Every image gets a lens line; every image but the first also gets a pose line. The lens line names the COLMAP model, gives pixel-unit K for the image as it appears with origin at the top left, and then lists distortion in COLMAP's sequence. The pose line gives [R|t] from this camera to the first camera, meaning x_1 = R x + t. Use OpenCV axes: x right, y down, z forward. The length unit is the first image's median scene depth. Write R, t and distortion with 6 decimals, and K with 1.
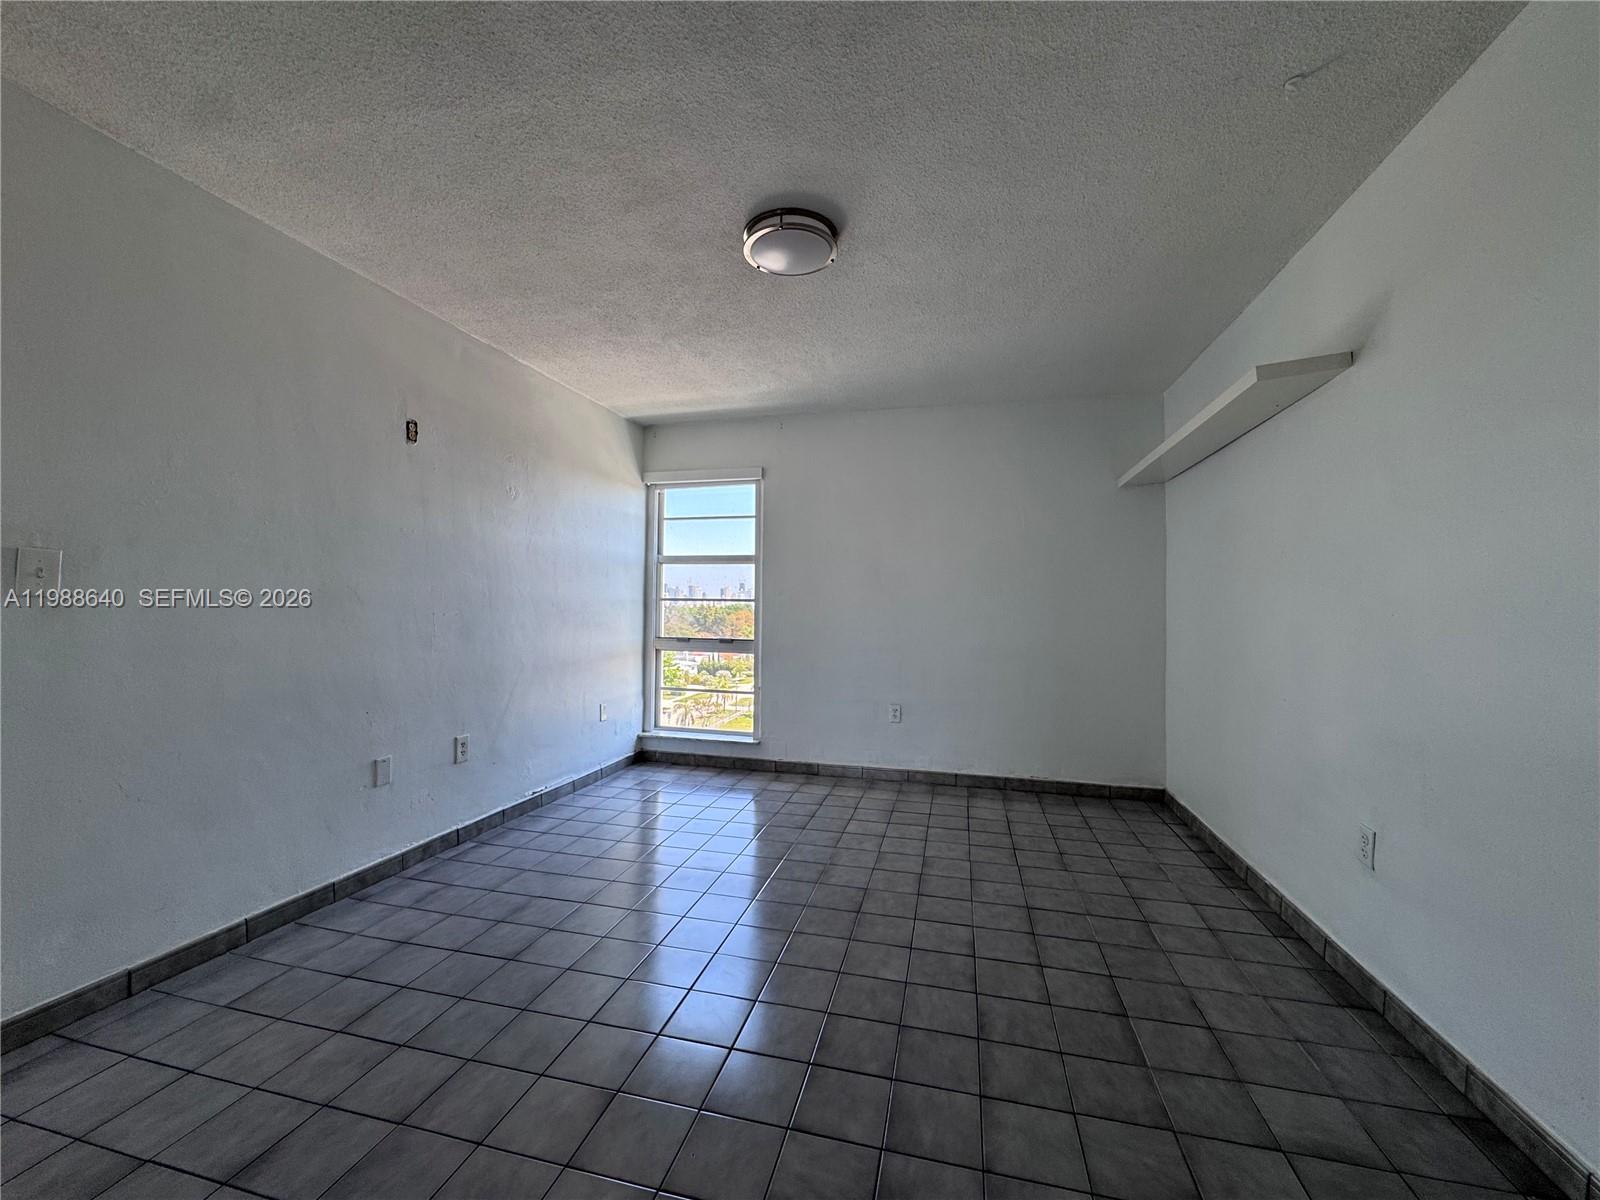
lens RADIAL K [[633.4, 0, 801.9], [0, 633.4, 602.6], [0, 0, 1]] dist [-0.006019, 0.001236]
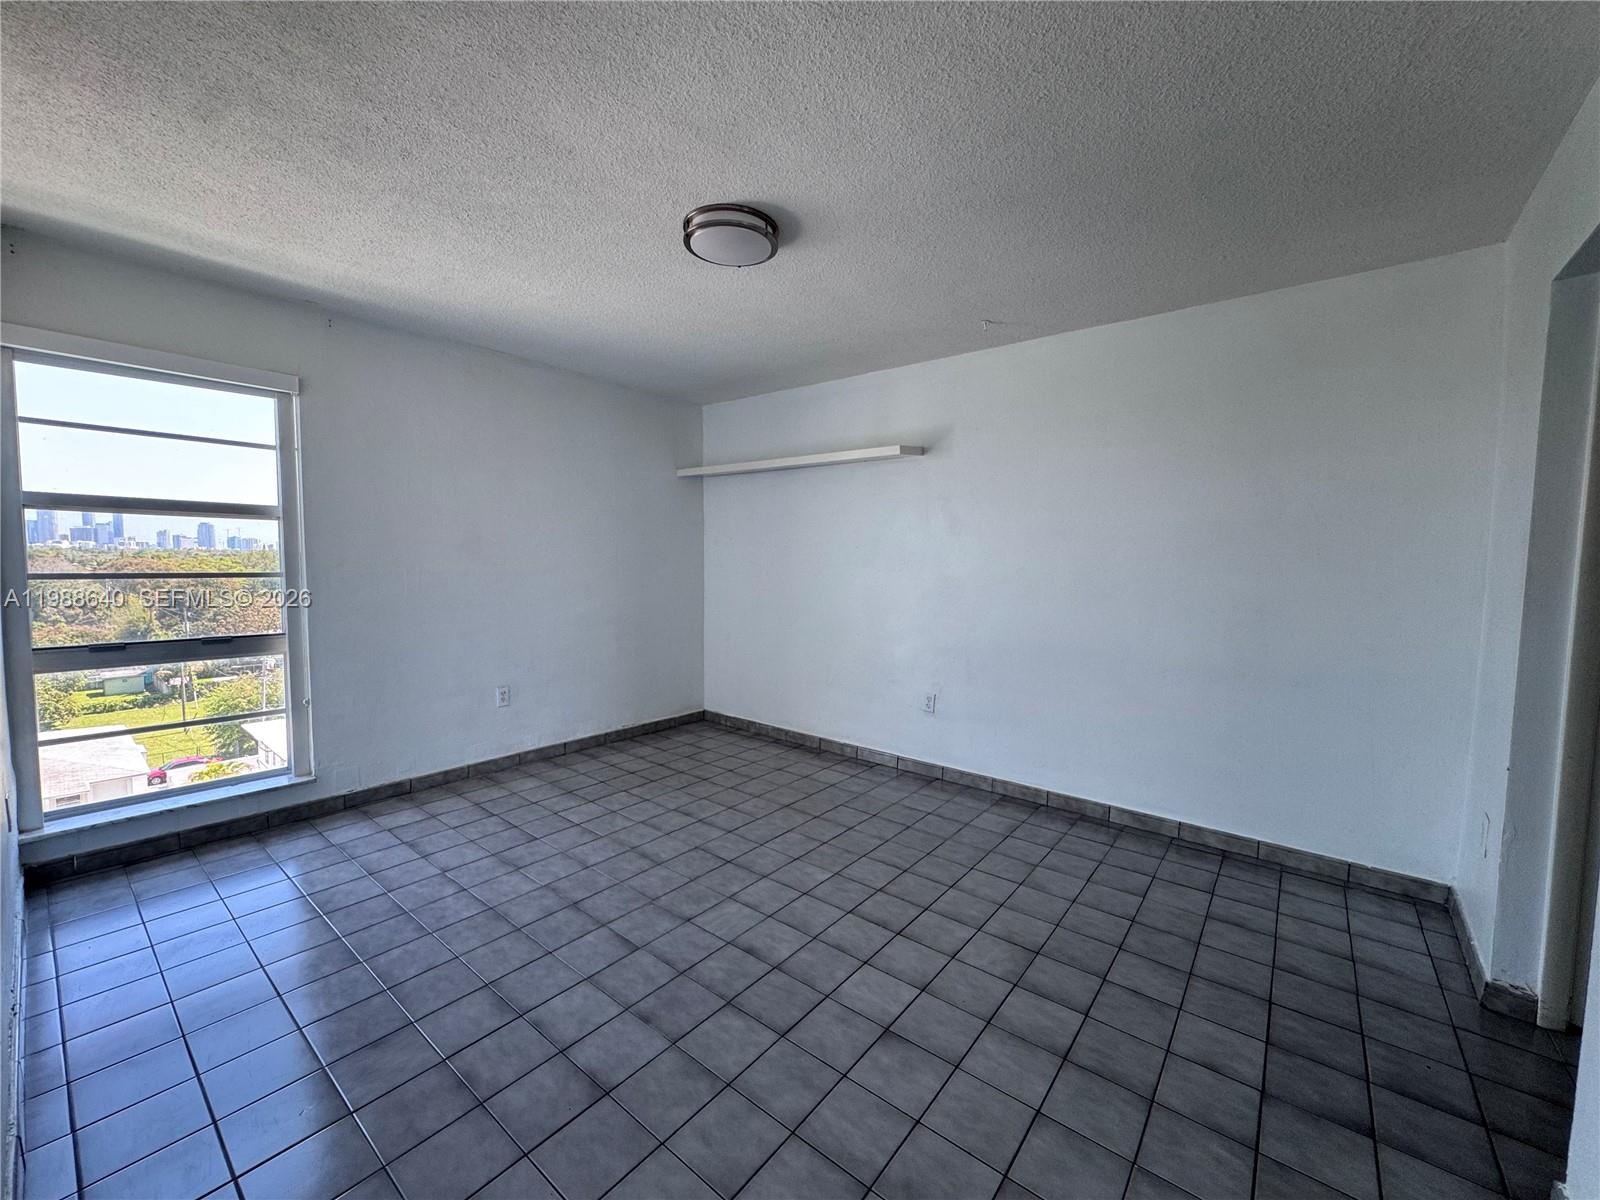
lens RADIAL K [[633.4, 0, 797.8], [0, 633.4, 597.8], [0, 0, 1]] dist [-0.006019, 0.001236]
pose [[0.427131, -0.062748, 0.902010, -0.539355], [-0.014733, 0.996974, 0.076331, -0.046020], [-0.904070, -0.045892, 0.424914, 0.268927]]
